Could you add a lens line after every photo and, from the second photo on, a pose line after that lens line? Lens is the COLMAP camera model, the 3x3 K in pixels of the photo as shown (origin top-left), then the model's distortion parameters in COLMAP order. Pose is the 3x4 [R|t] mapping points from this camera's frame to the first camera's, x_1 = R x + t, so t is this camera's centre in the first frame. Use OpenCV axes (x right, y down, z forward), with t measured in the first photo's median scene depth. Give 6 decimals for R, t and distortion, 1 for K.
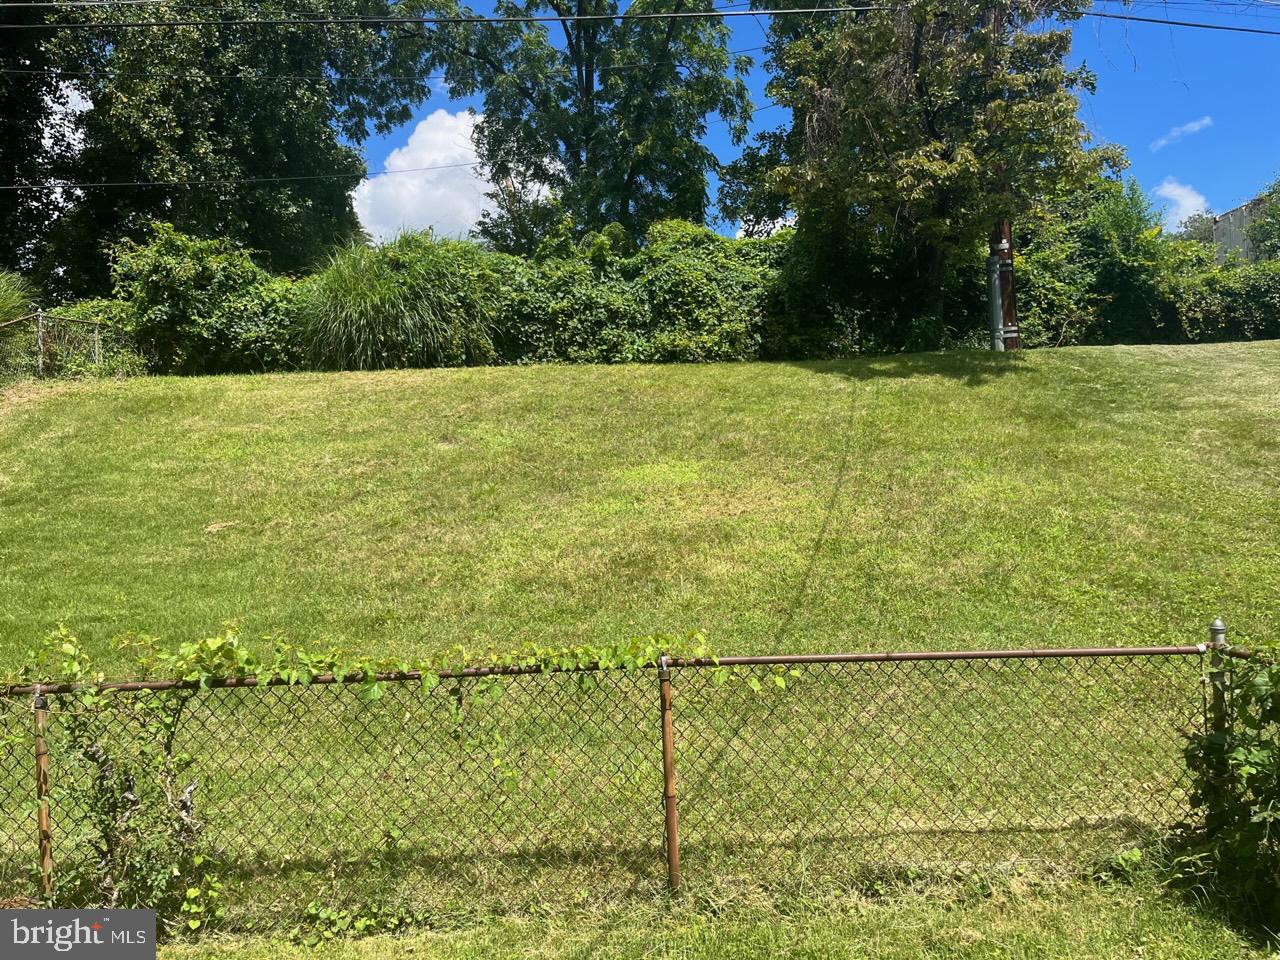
lens RADIAL K [[964.8, 0, 635.3], [0, 964.8, 480.6], [0, 0, 1]] dist [0.022178, -0.056273]
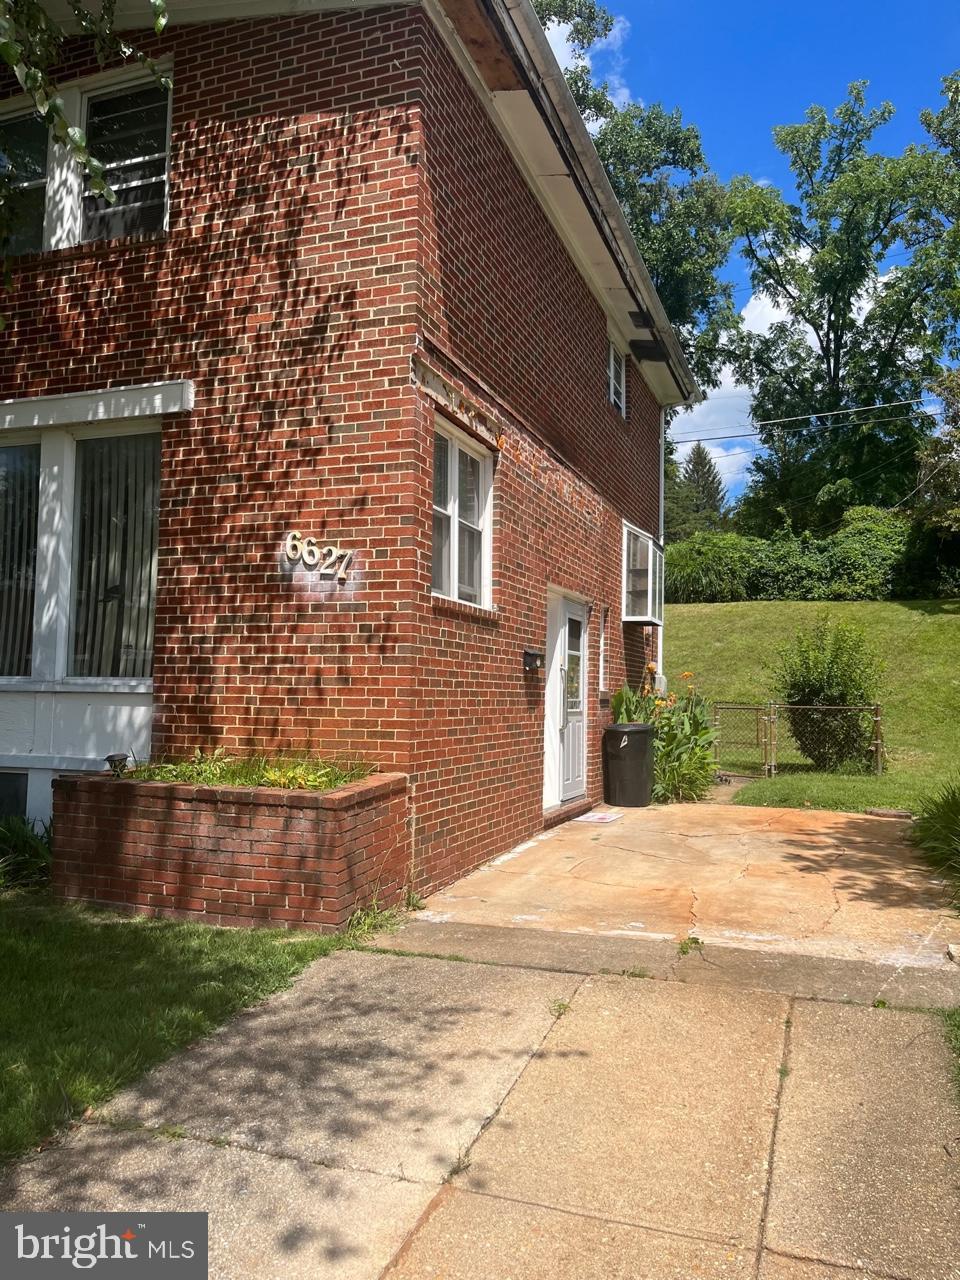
lens RADIAL K [[964.8, 0, 477.0], [0, 964.8, 644.6], [0, 0, 1]] dist [0.022178, -0.056273]
pose [[0.901528, 0.037135, -0.431125, 0.219966], [-0.034438, 0.999308, 0.014062, -0.033427], [0.431349, 0.002170, 0.902183, -1.053887]]
